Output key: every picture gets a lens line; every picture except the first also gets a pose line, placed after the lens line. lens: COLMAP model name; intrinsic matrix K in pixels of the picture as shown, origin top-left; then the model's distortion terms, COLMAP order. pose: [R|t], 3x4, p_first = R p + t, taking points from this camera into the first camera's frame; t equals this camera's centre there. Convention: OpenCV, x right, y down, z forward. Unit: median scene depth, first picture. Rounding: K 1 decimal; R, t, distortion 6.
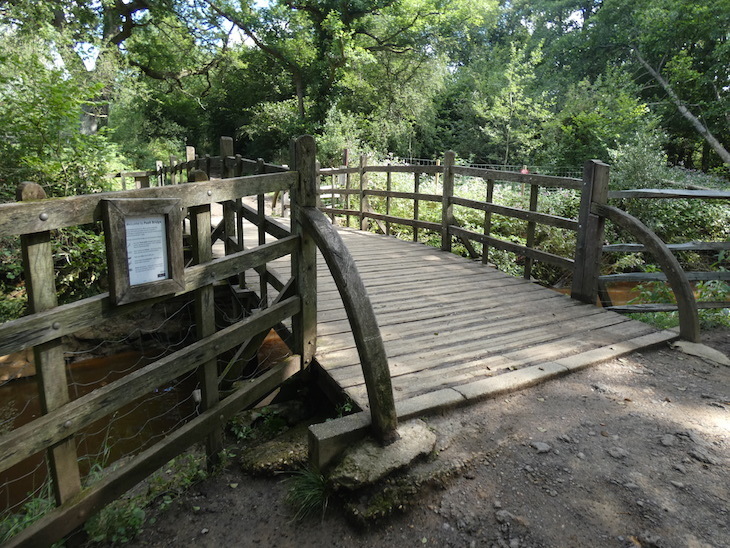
lens RADIAL K [[430.2, 0, 365.0], [0, 430.2, 274.0], [0, 0, 1]] dist [-0.000149, -0.000081]
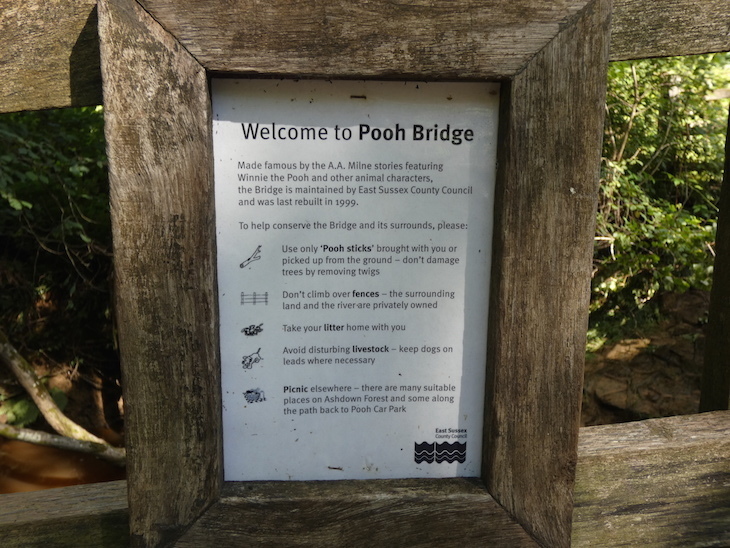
lens RADIAL K [[803.7, 0, 365.0], [0, 803.7, 274.0], [0, 0, 1]] dist [0.004052, 0.001713]
pose [[0.566289, 0.154176, -0.809659, -0.243102], [-0.171315, 0.982912, 0.067346, -0.080891], [0.806206, 0.100569, 0.583024, 0.776449]]
